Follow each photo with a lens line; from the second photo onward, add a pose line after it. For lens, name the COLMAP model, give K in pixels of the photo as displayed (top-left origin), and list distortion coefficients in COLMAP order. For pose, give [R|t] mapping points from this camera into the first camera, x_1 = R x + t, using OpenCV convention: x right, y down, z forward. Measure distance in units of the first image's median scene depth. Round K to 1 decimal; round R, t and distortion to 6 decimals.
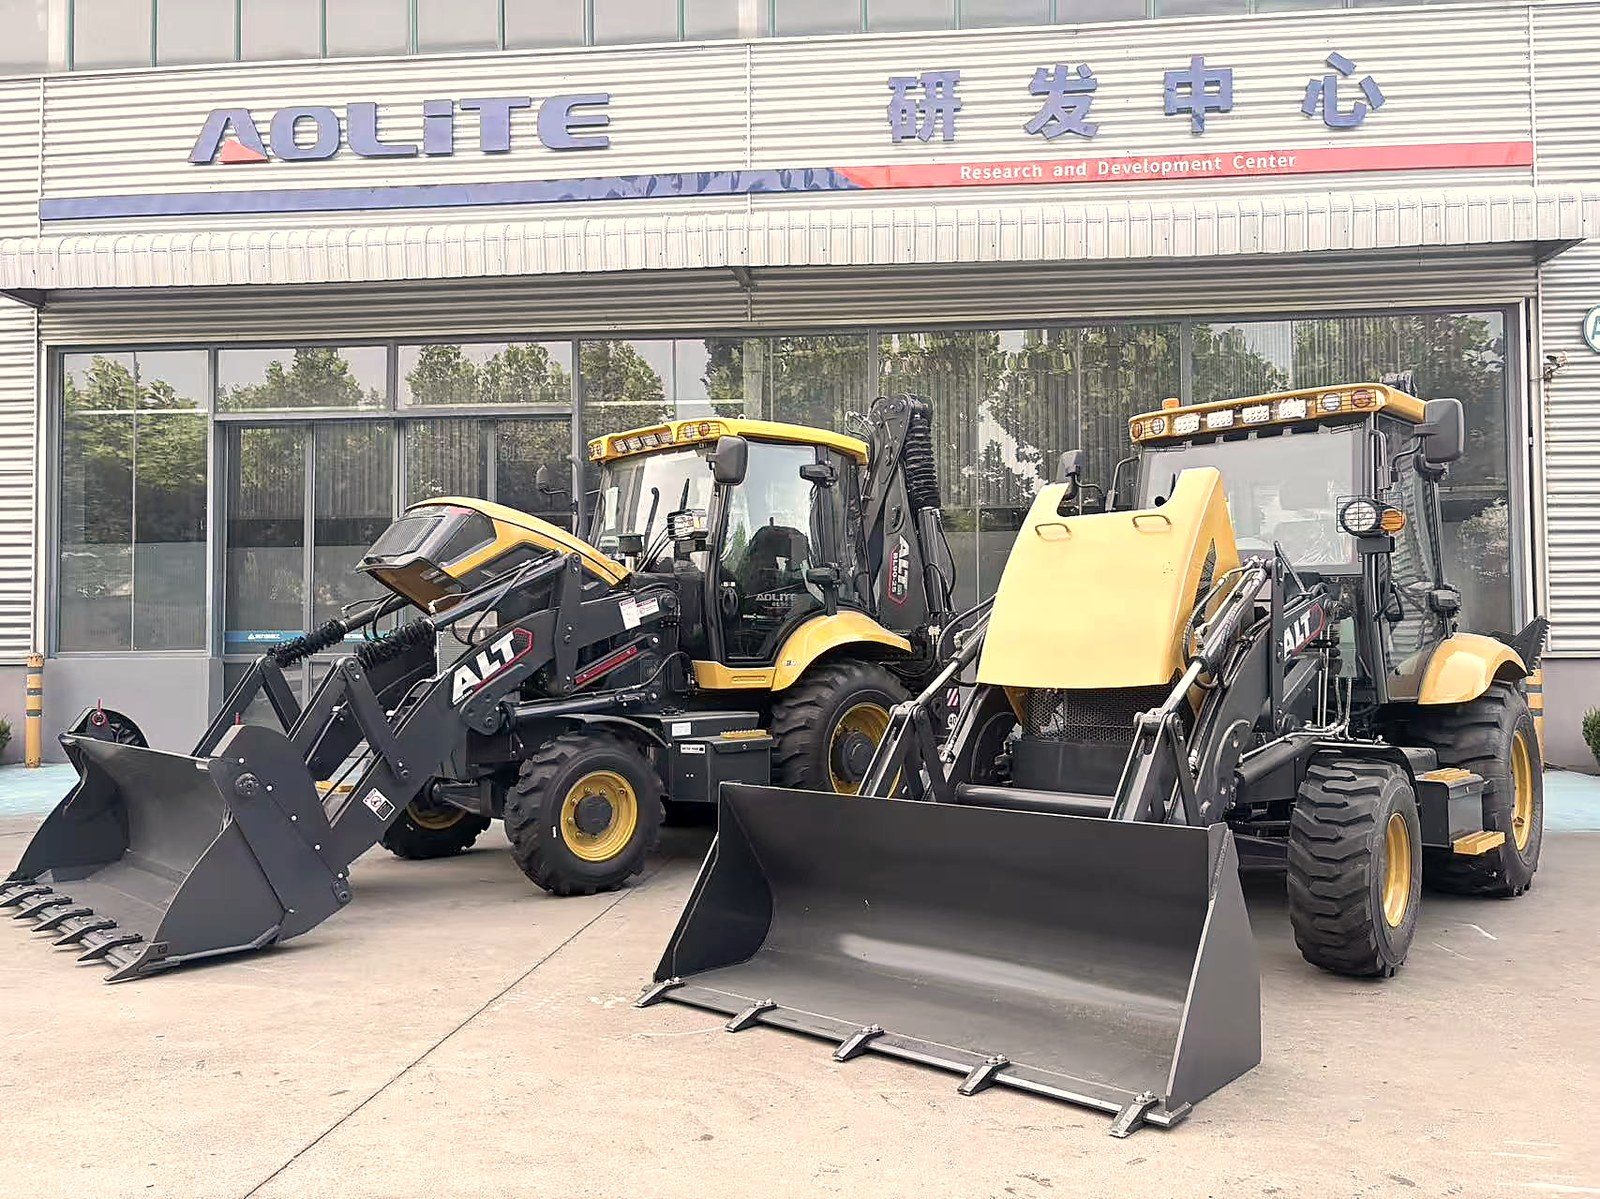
lens RADIAL K [[1236.5, 0, 814.9], [0, 1236.5, 612.6], [0, 0, 1]] dist [0.042634, -0.037971]
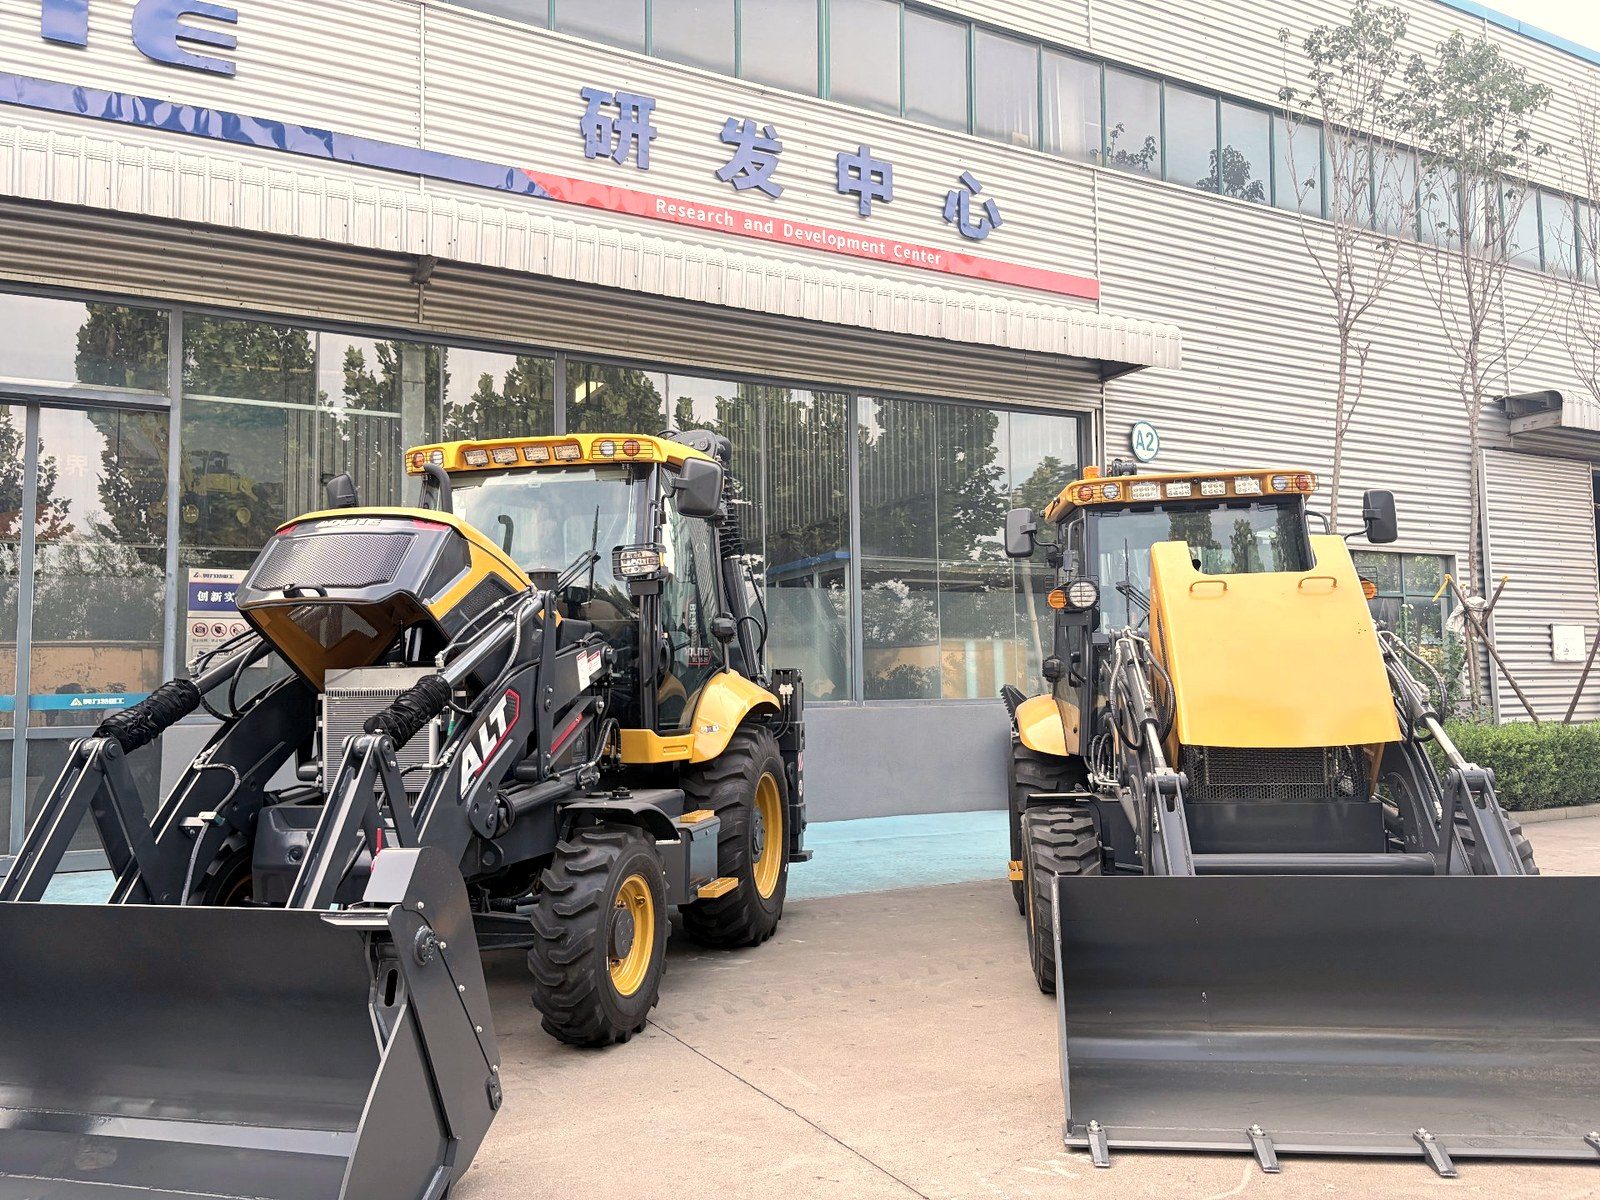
lens RADIAL K [[1236.5, 0, 789.5], [0, 1236.5, 599.9], [0, 0, 1]] dist [0.042634, -0.037971]
pose [[0.835180, 0.034423, 0.548898, -0.311533], [-0.001772, 0.998203, -0.059905, 0.001755], [-0.549974, 0.049058, 0.833740, 0.176600]]
